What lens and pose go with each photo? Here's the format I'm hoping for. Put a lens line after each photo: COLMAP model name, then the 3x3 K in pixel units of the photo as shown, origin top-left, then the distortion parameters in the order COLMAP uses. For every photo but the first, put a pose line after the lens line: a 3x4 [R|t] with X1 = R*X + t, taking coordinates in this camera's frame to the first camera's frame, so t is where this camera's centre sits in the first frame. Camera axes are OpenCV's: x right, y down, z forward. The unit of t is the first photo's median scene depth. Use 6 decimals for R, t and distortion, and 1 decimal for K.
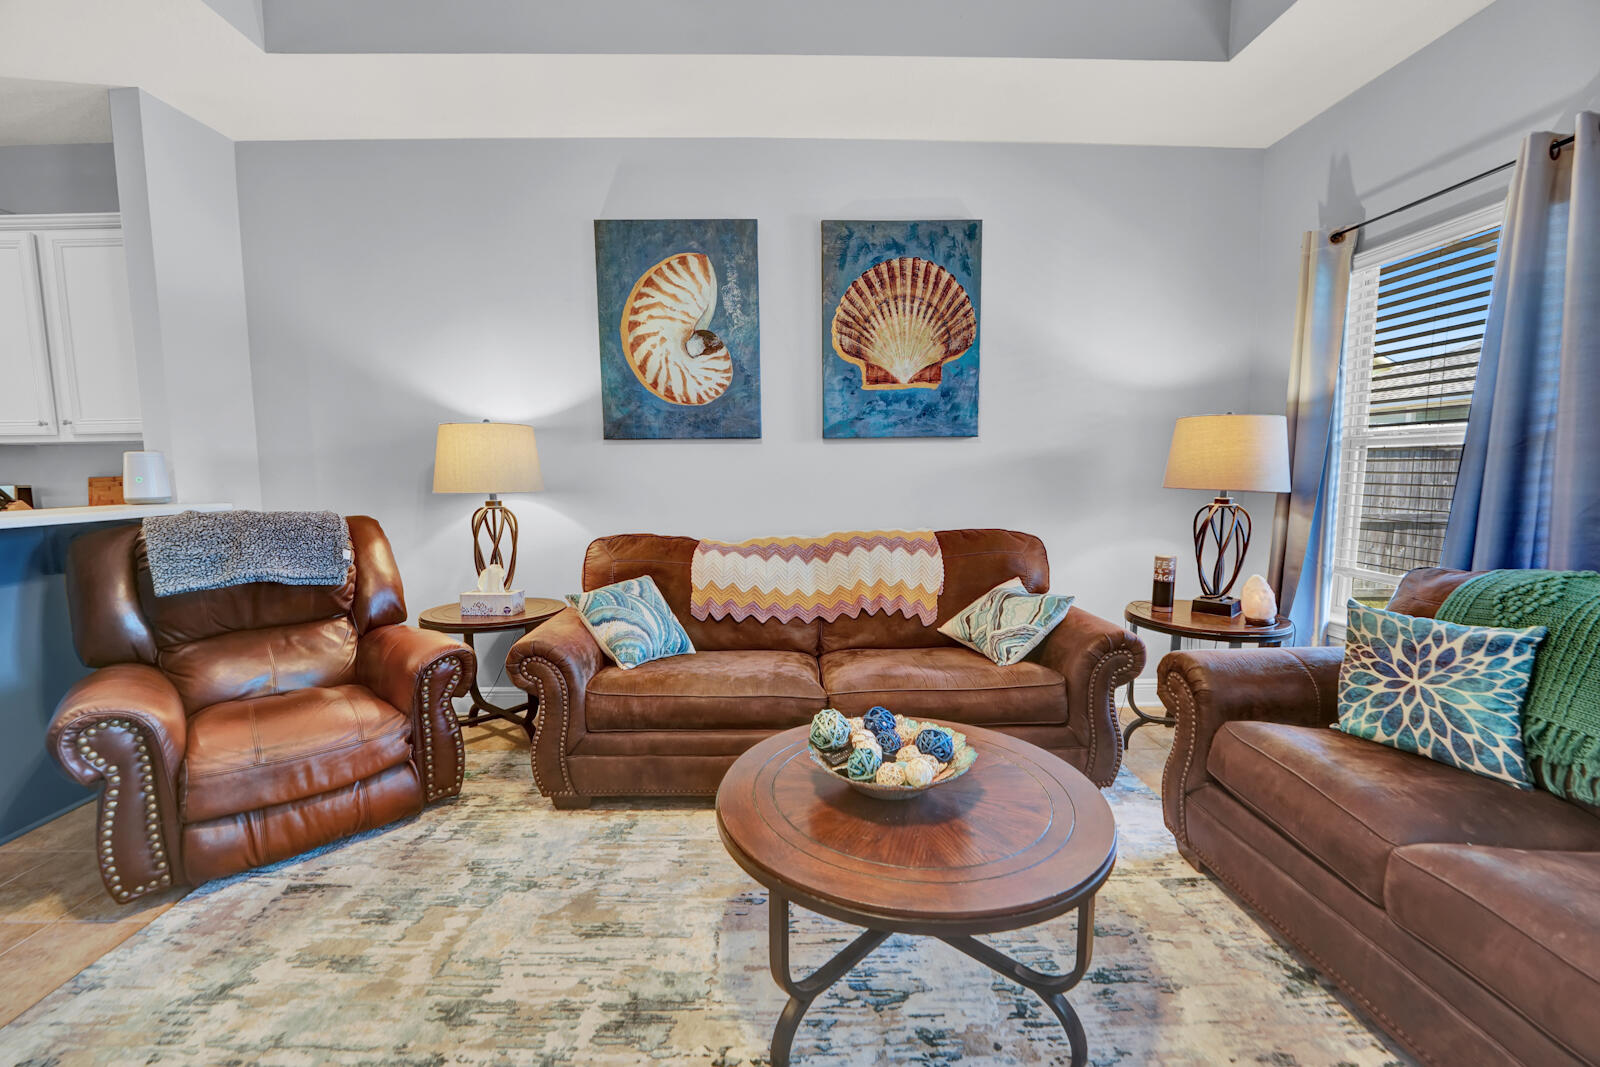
lens RADIAL K [[653.8, 0, 793.2], [0, 653.8, 543.6], [0, 0, 1]] dist [-0.028514, 0.002511]
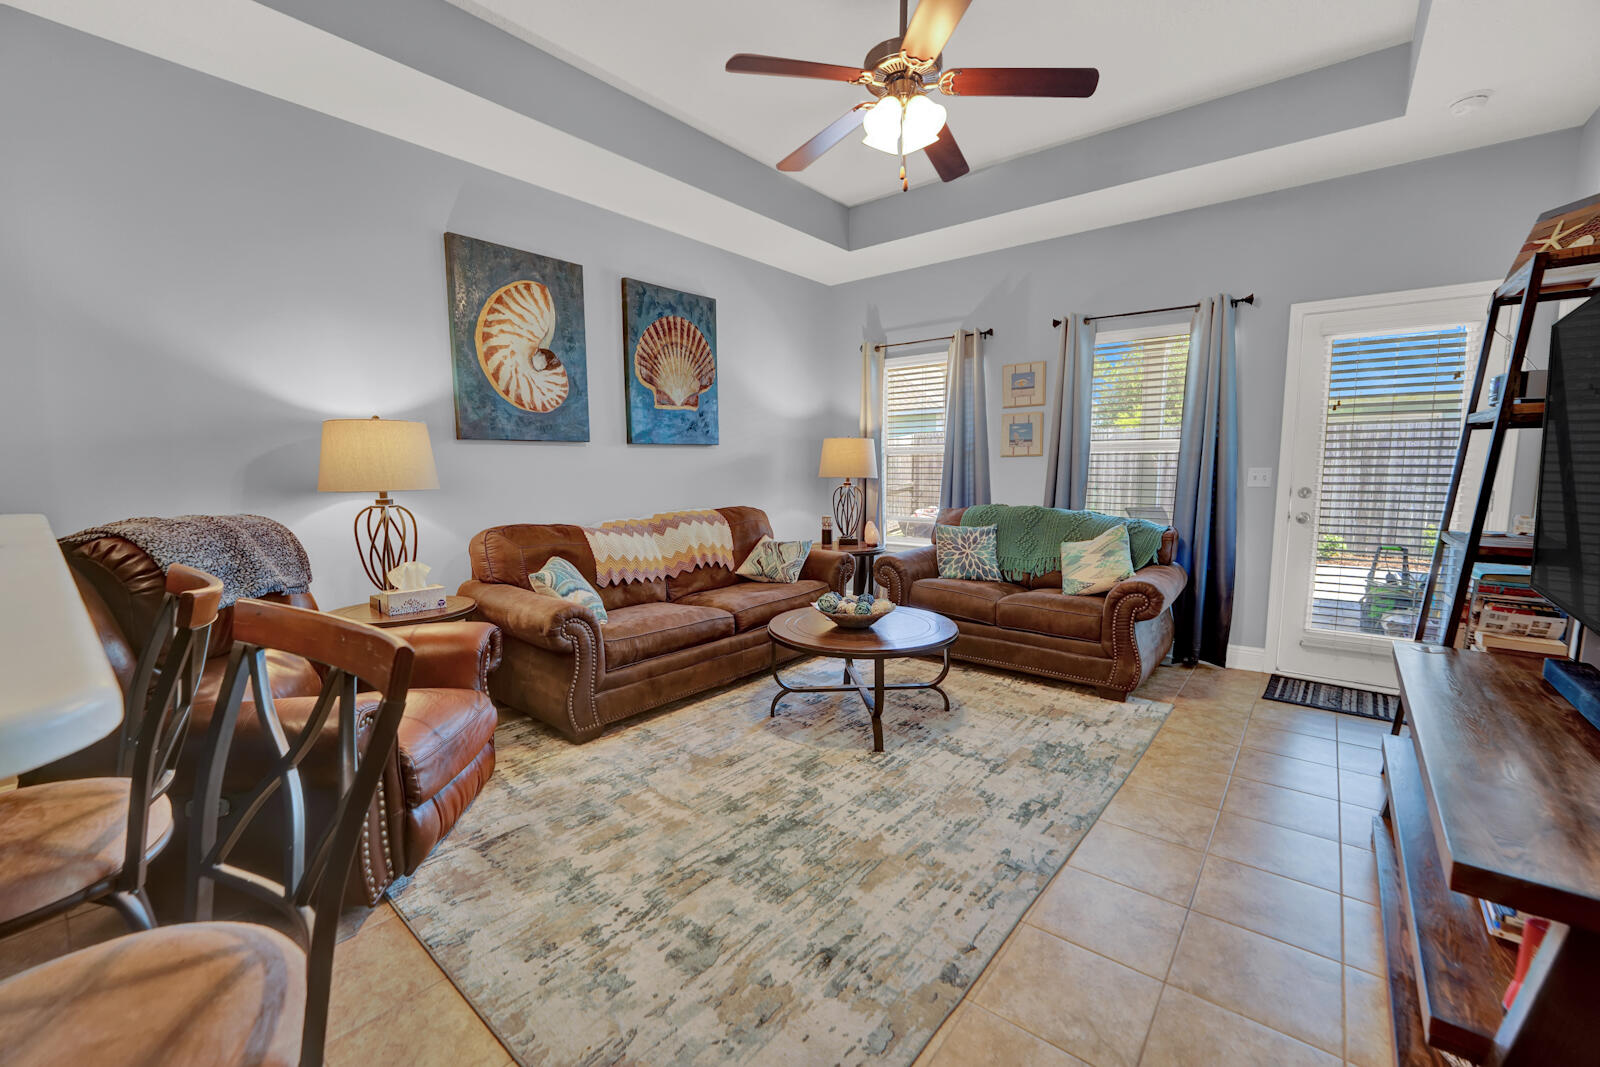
lens RADIAL K [[653.8, 0, 791.3], [0, 653.8, 544.8], [0, 0, 1]] dist [-0.028514, 0.002511]
pose [[0.656697, -0.088352, 0.748961, -0.761531], [0.087588, 0.995328, 0.040616, 0.015716], [-0.749051, 0.038928, 0.661368, -0.096146]]
